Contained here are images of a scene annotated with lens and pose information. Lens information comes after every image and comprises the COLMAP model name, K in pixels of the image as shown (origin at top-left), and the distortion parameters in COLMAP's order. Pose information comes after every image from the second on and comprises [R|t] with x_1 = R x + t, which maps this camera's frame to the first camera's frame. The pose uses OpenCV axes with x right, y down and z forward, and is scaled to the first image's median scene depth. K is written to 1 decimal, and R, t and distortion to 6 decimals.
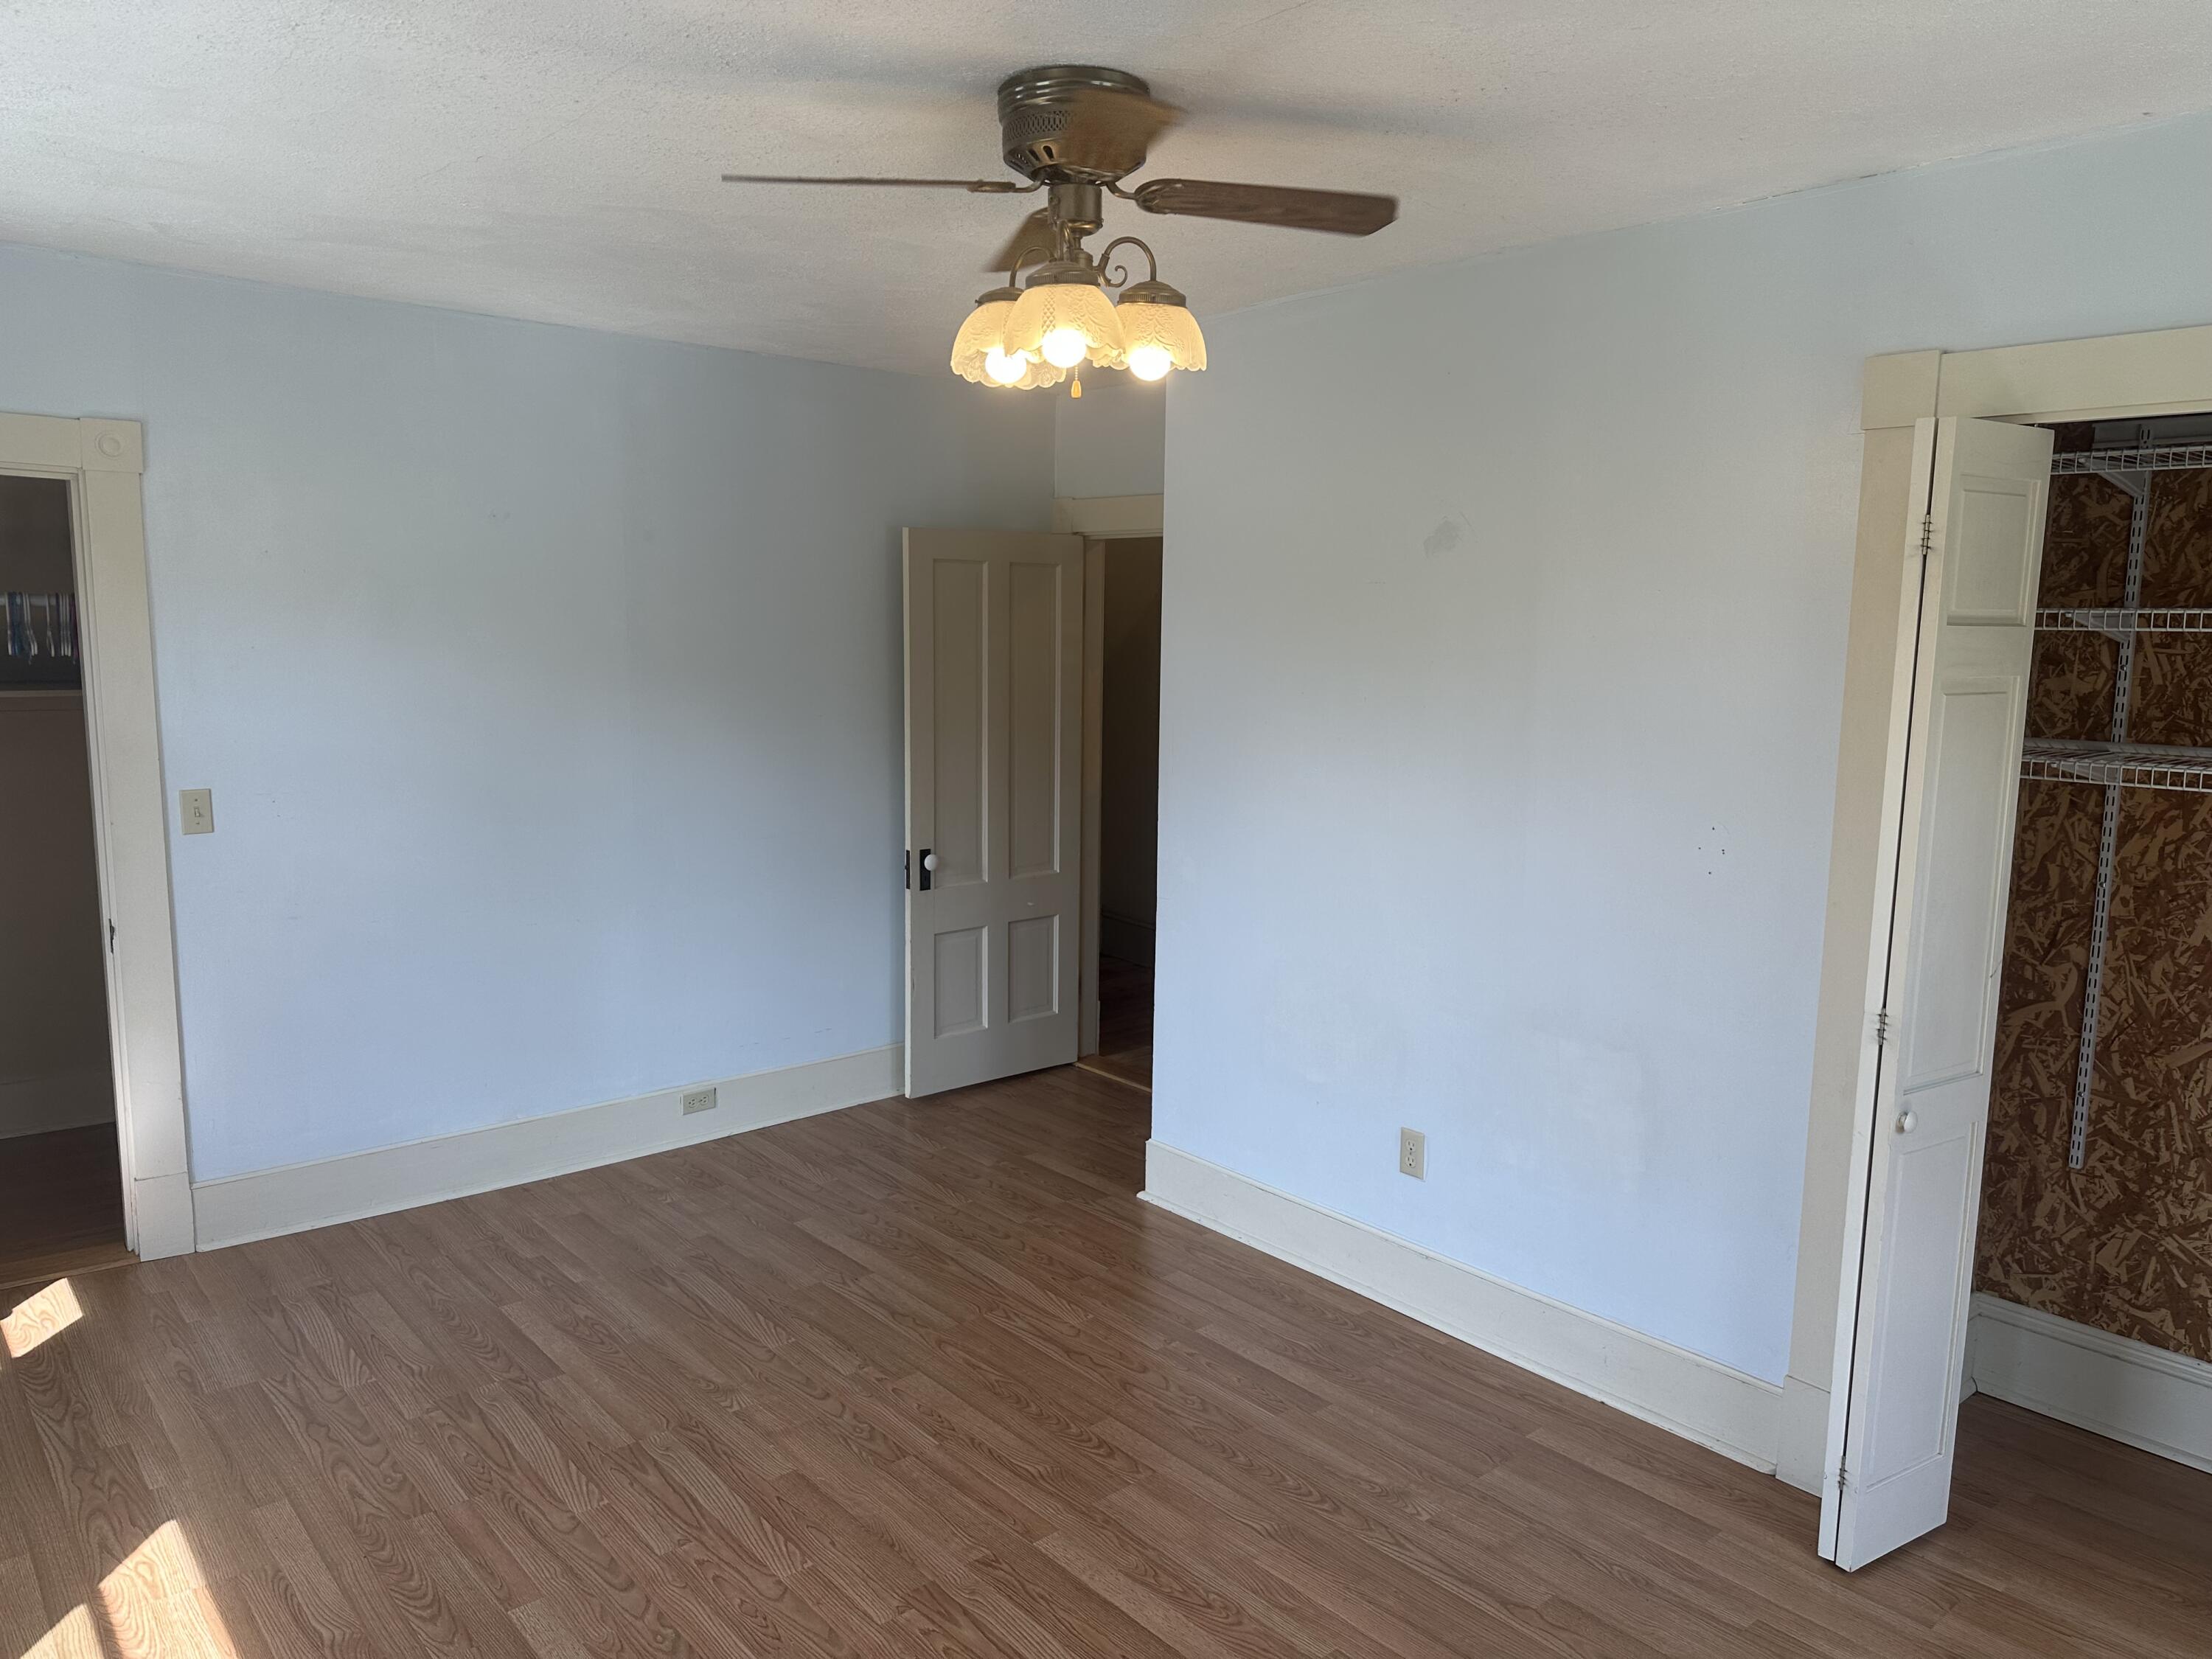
lens RADIAL K [[1531.1, 0, 1101.5], [0, 1531.1, 819.7], [0, 0, 1]] dist [0.153750, -0.191344]
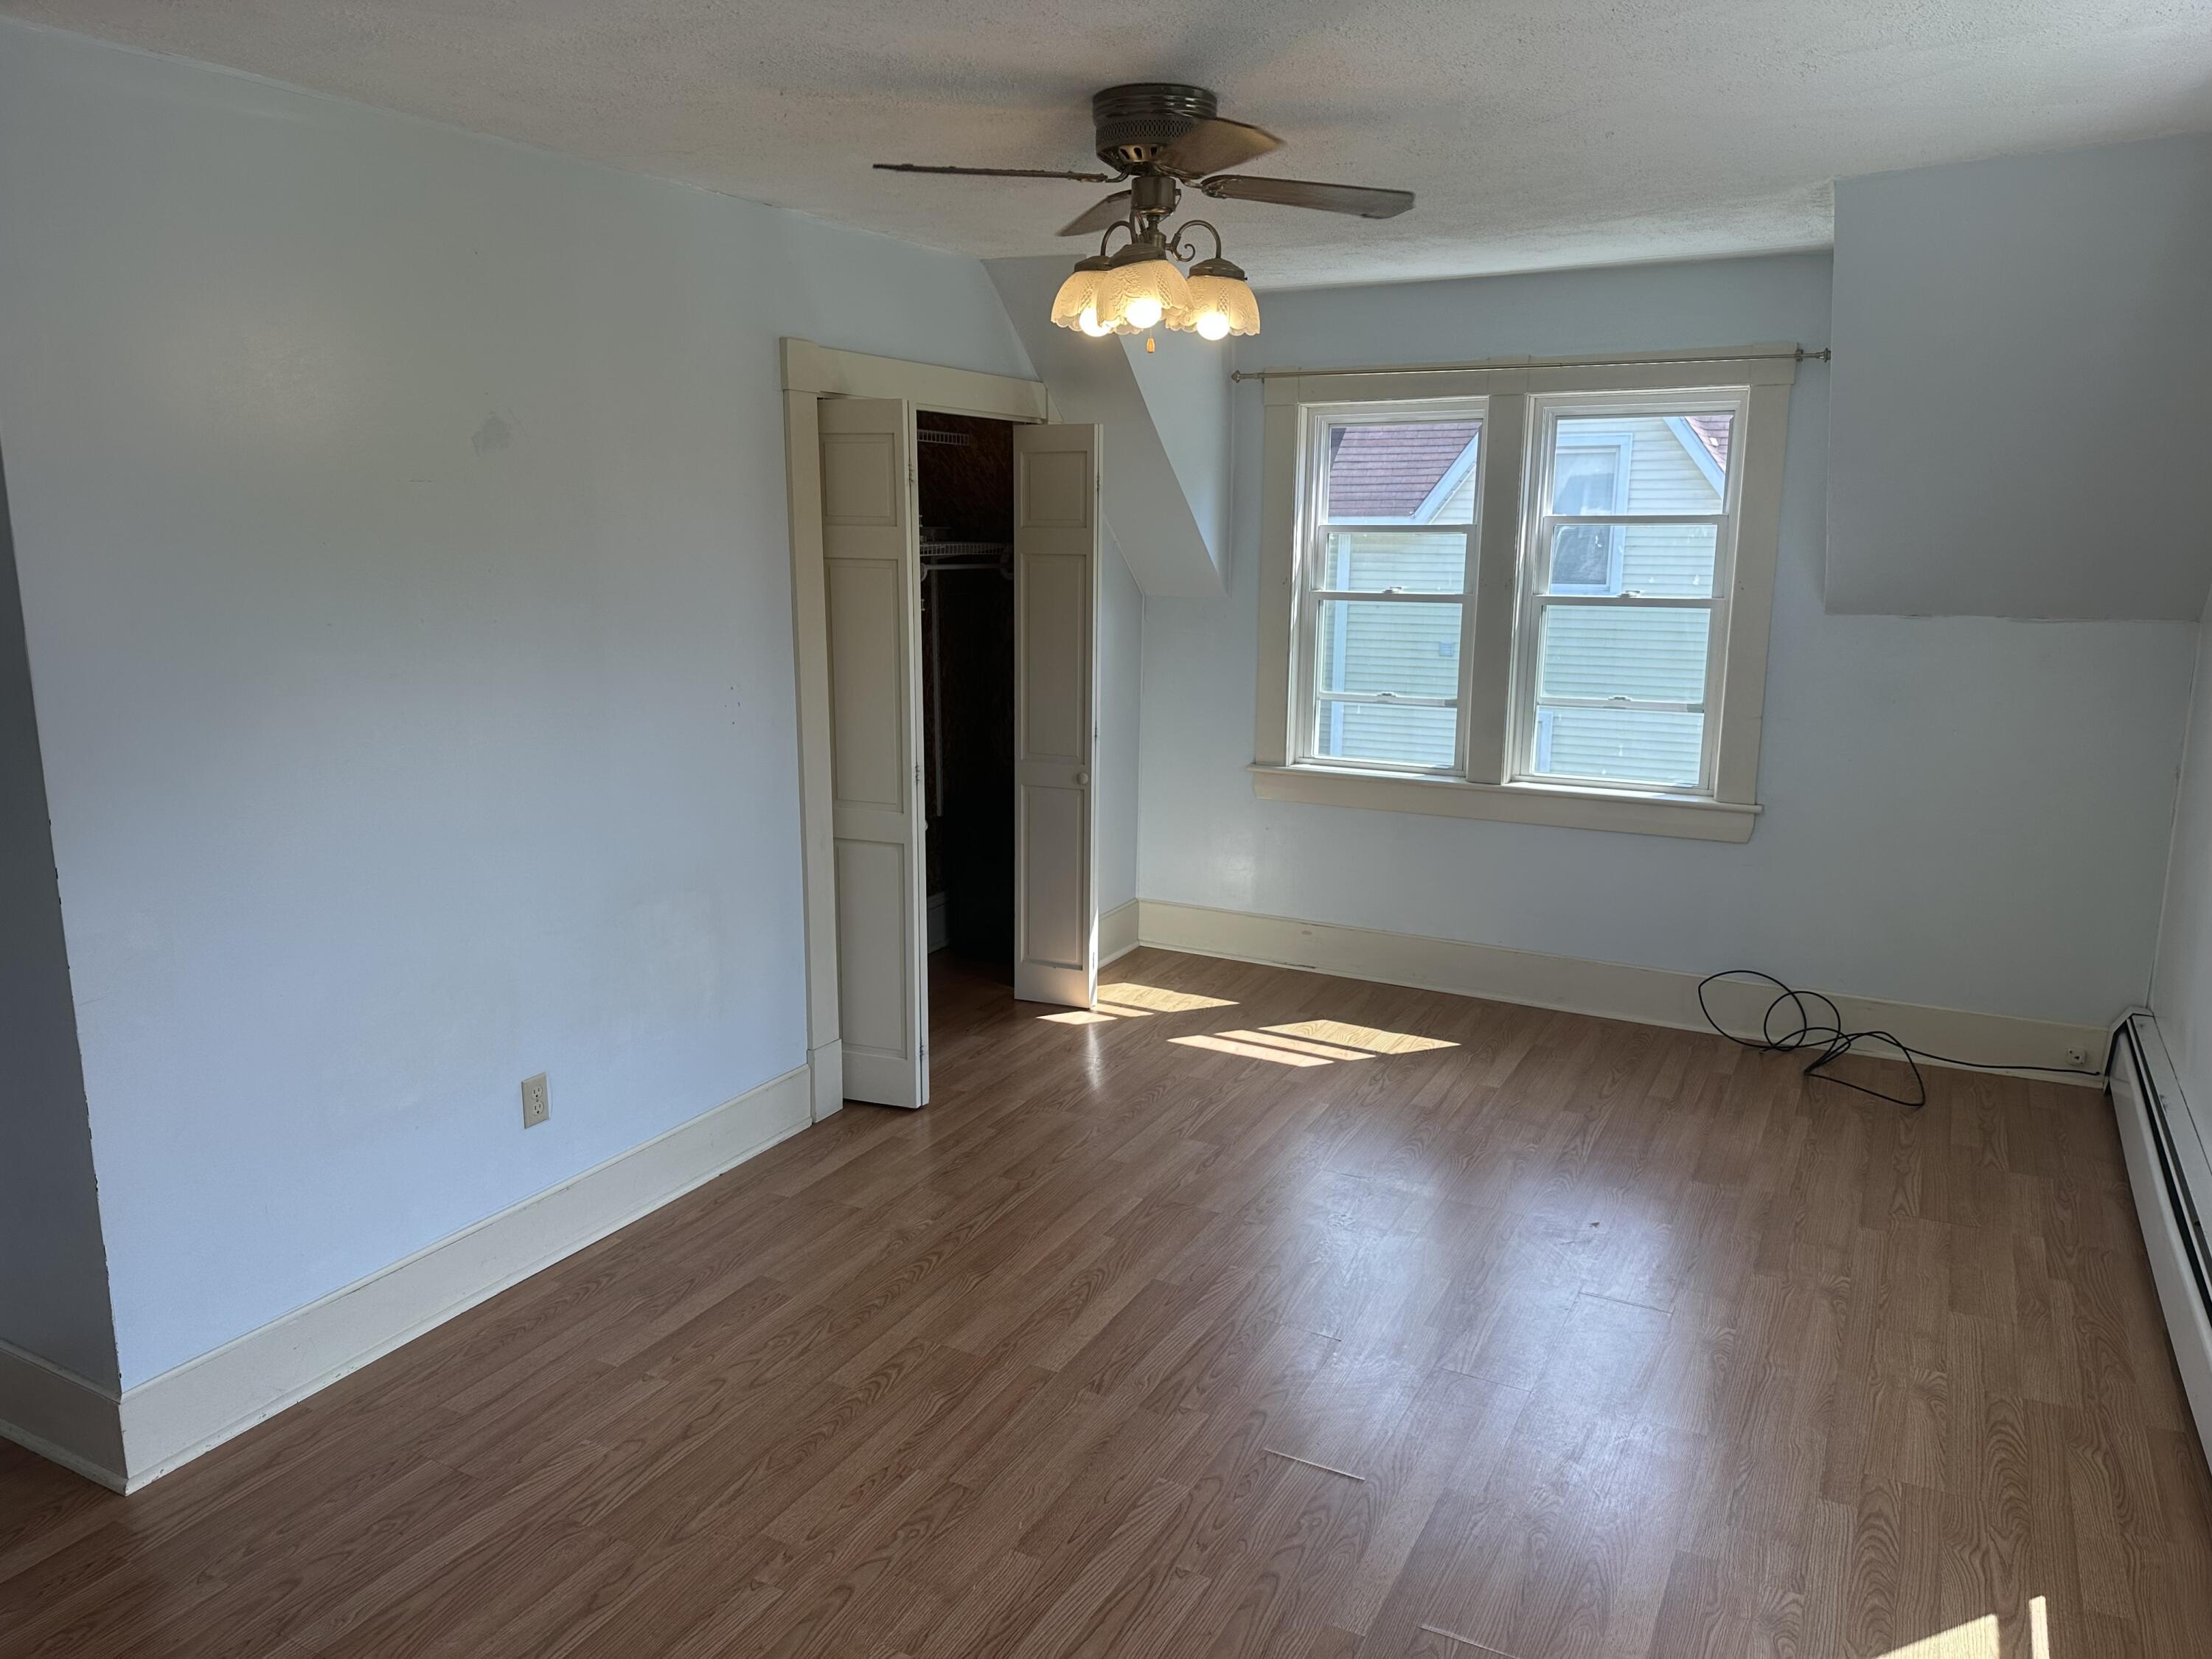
lens RADIAL K [[1547.8, 0, 1094.2], [0, 1547.8, 834.7], [0, 0, 1]] dist [0.101772, -0.127583]
pose [[-0.357366, -0.194606, 0.913465, -0.913669], [0.121735, 0.960002, 0.252145, -0.166497], [-0.925997, 0.201309, -0.319382, 1.154339]]
